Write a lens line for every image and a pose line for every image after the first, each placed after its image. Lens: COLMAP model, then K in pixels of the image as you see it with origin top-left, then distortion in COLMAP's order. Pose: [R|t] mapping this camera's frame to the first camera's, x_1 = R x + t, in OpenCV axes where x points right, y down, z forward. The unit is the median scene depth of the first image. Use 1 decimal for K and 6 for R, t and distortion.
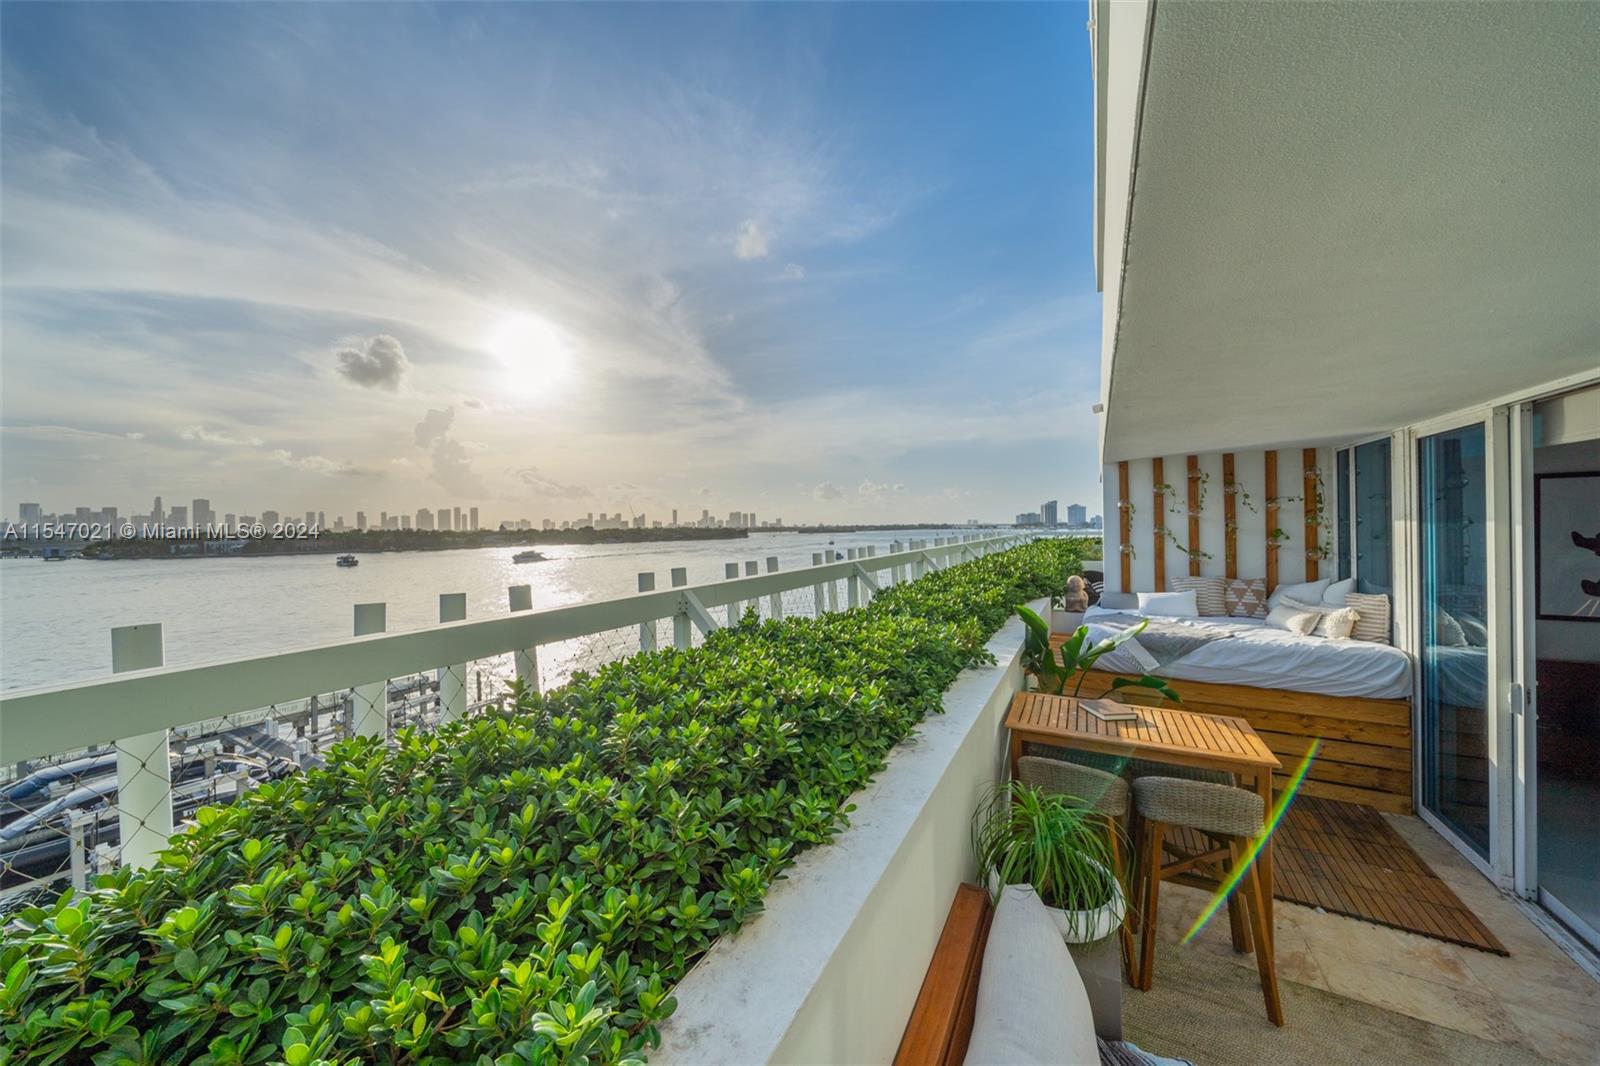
lens RADIAL K [[541.3, 0, 791.0], [0, 541.3, 531.3], [0, 0, 1]] dist [-0.000908, -0.000086]
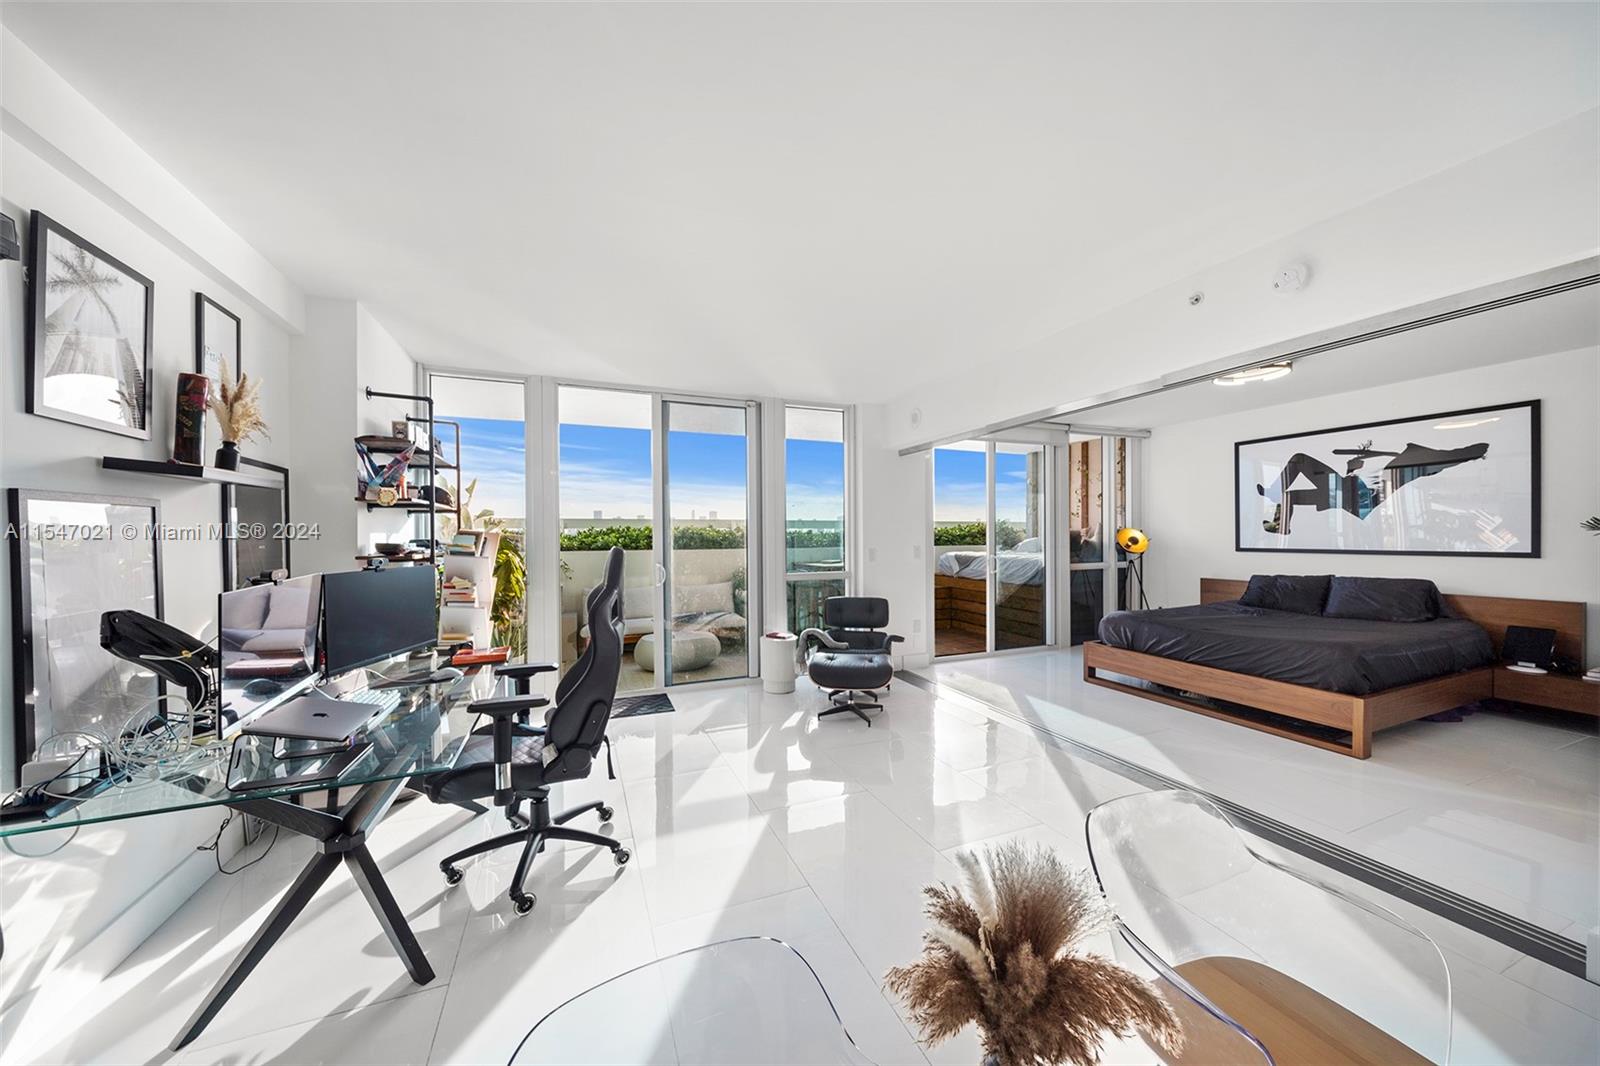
lens RADIAL K [[548.6, 0, 796.6], [0, 548.6, 536.1], [0, 0, 1]] dist [-0.000001, 0.000017]
pose [[0.788761, 0.016746, -0.614471, 1.366360], [-0.014166, 0.999859, 0.009064, 0.126042], [0.614536, 0.001555, 0.788887, -0.759911]]
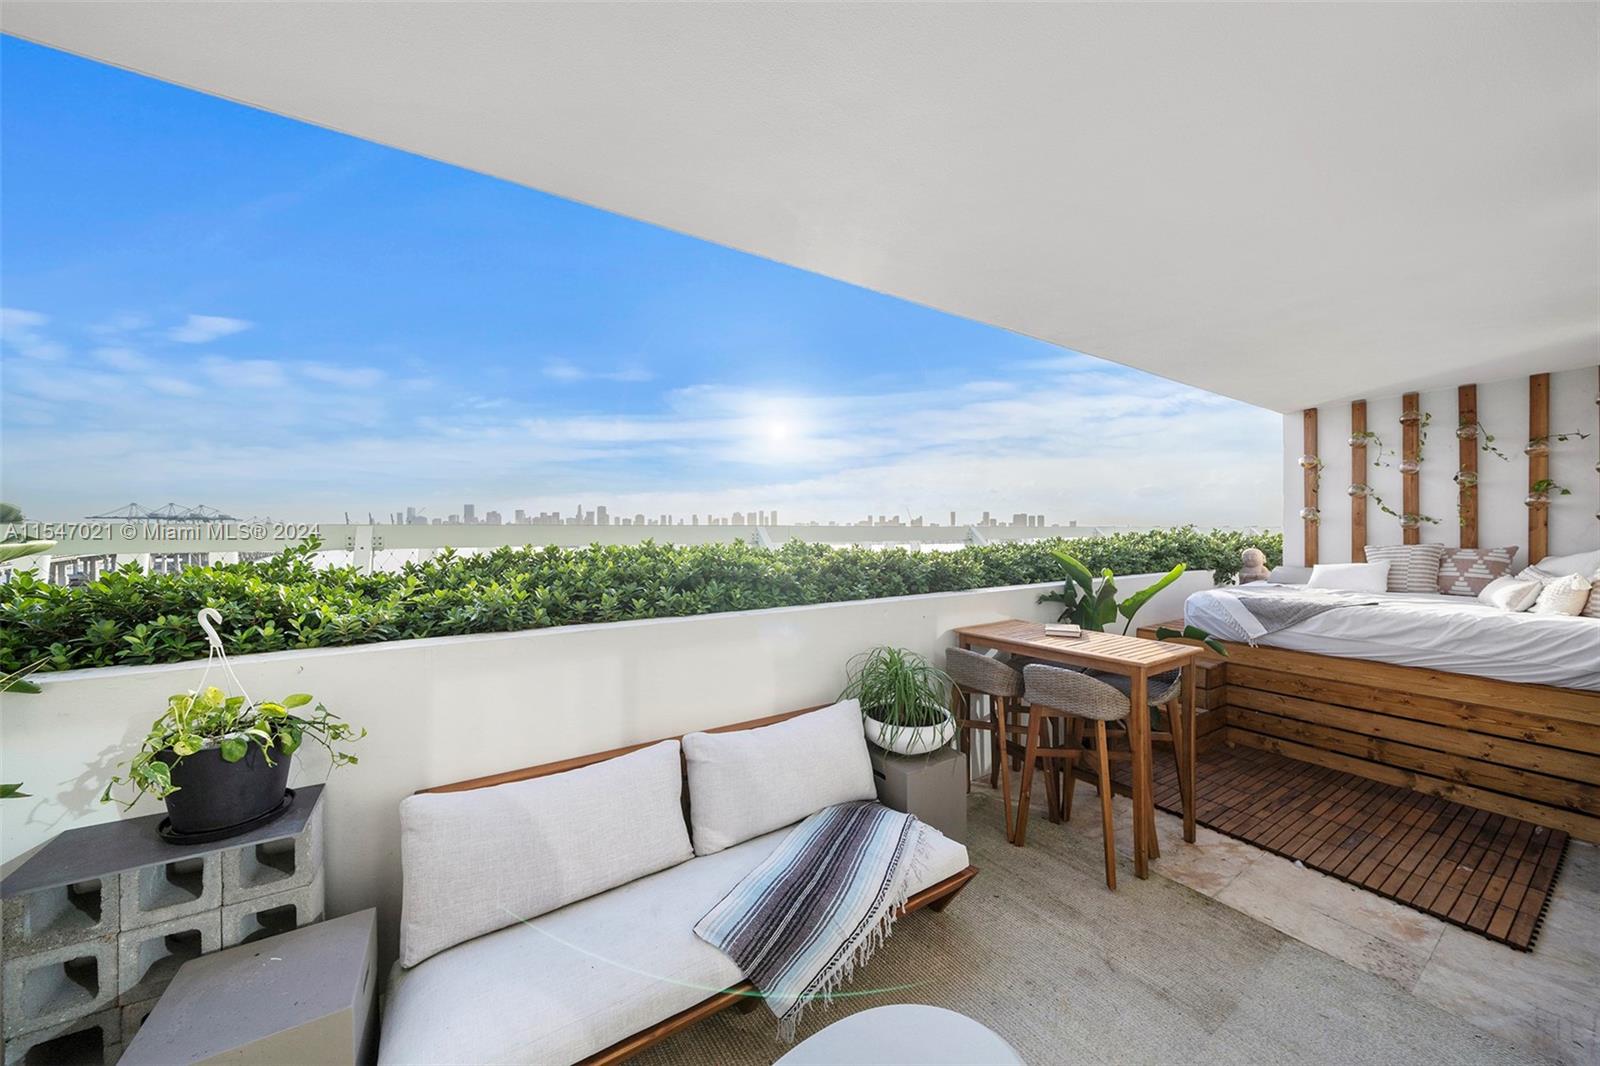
lens RADIAL K [[548.6, 0, 796.6], [0, 548.6, 536.1], [0, 0, 1]] dist [-0.000001, 0.000017]
pose [[0.883945, 0.016059, -0.467315, 0.419893], [-0.013670, 0.999870, 0.008501, 0.093221], [0.467391, -0.001126, 0.884050, -0.149901]]
